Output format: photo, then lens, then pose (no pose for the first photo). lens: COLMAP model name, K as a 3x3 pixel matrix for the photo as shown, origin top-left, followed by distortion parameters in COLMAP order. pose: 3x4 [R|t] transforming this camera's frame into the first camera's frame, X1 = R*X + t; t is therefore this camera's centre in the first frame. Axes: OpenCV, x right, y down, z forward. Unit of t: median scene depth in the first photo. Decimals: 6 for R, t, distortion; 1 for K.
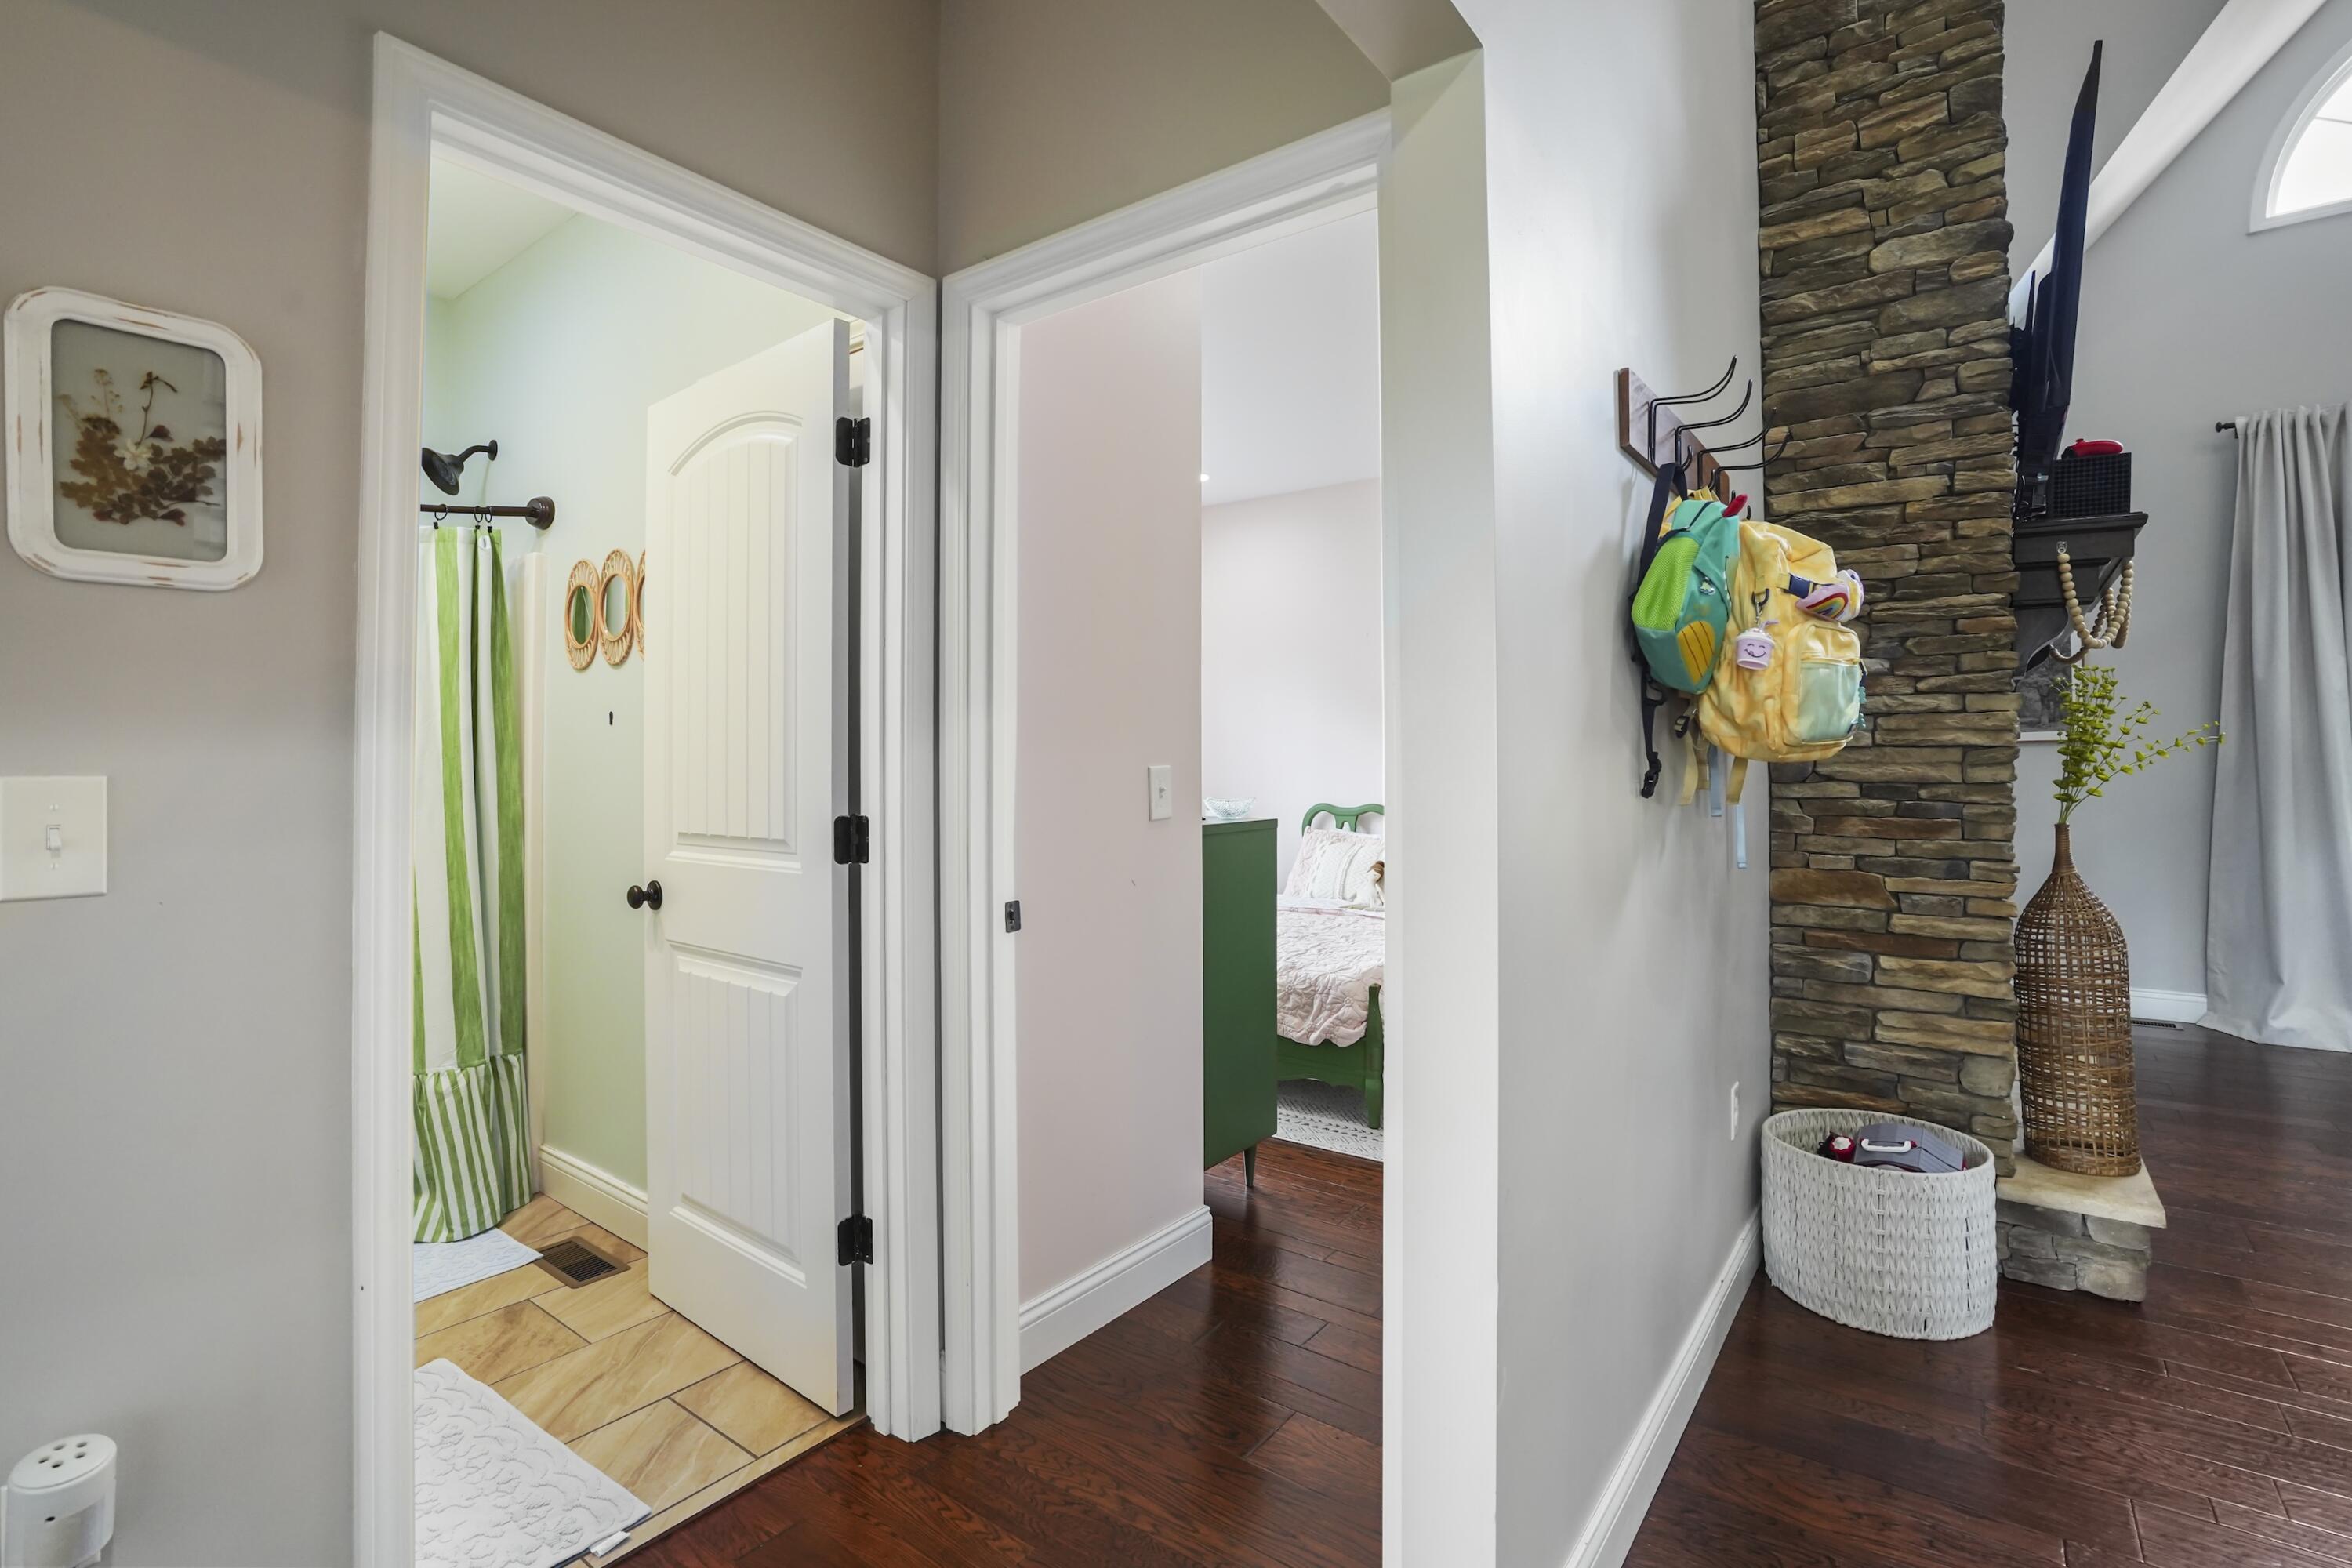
lens RADIAL K [[1089.1, 0, 1166.0], [0, 1089.1, 768.0], [0, 0, 1]] dist [-0.020825, -0.000526]
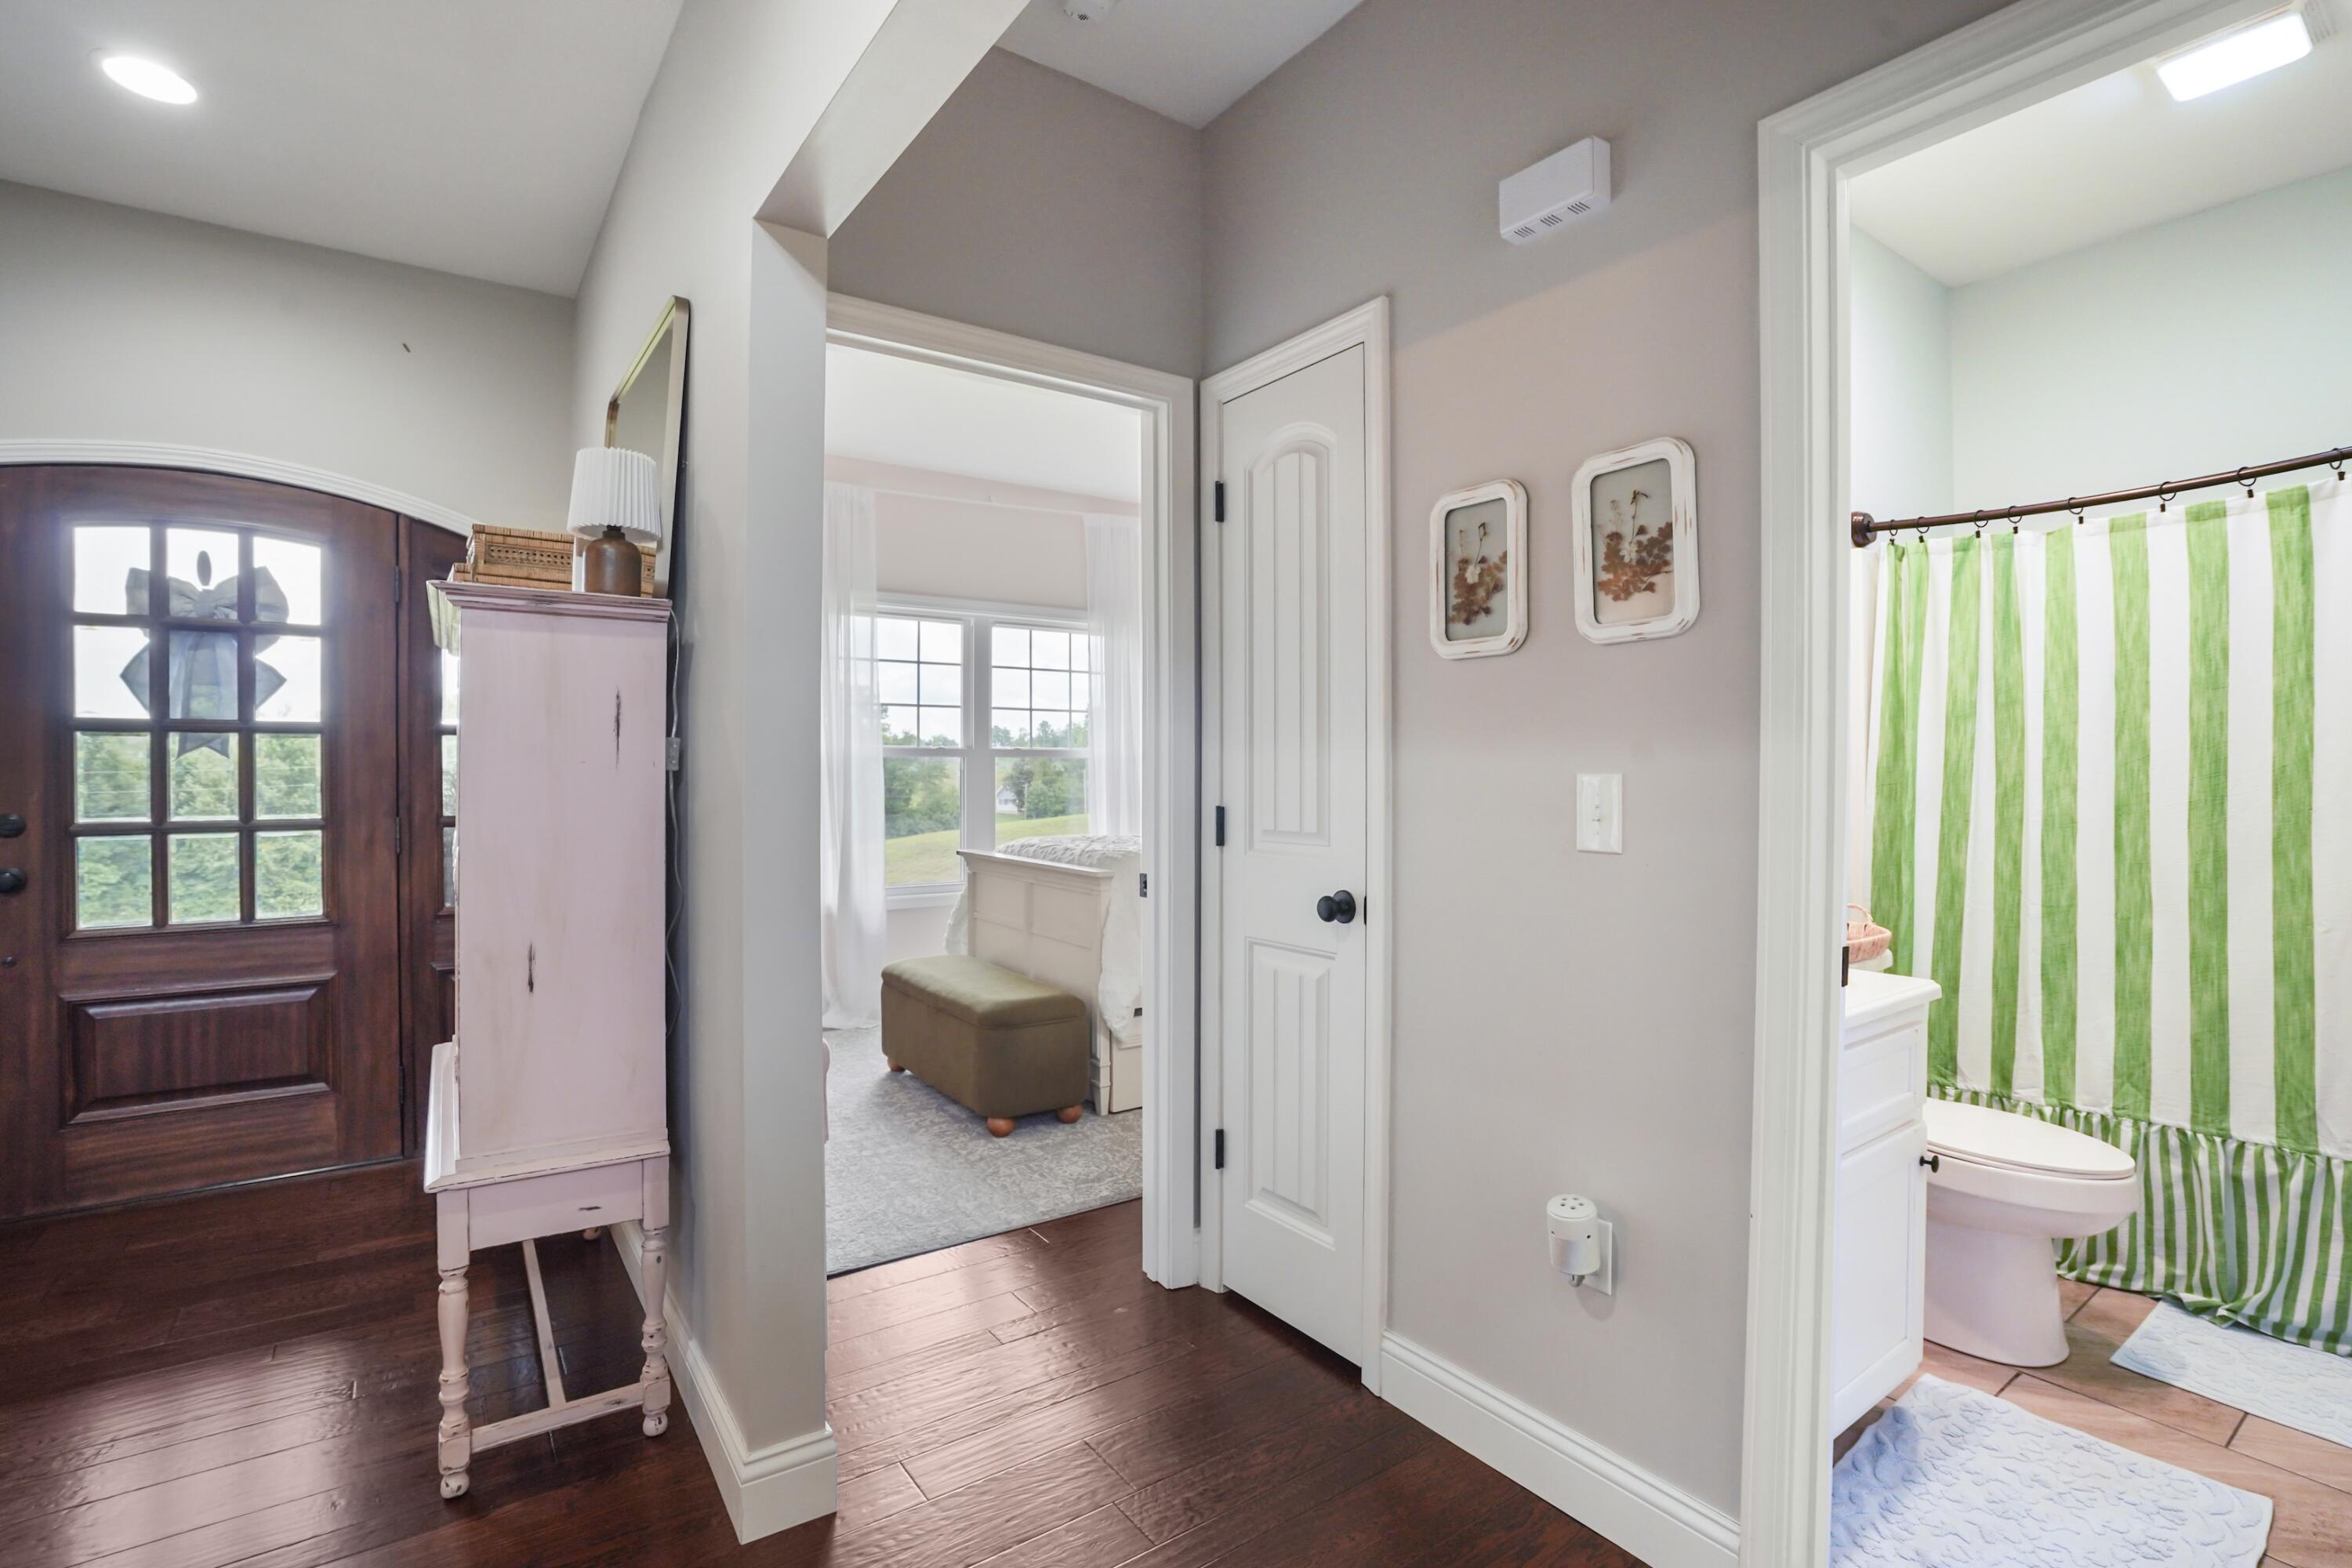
lens RADIAL K [[1089.1, 0, 1163.5], [0, 1089.1, 774.0], [0, 0, 1]] dist [-0.020825, -0.000526]
pose [[-0.300077, 0.008923, -0.953873, 0.629318], [-0.006302, 0.999916, 0.011336, -0.003823], [0.953894, 0.009413, -0.299995, 0.840747]]
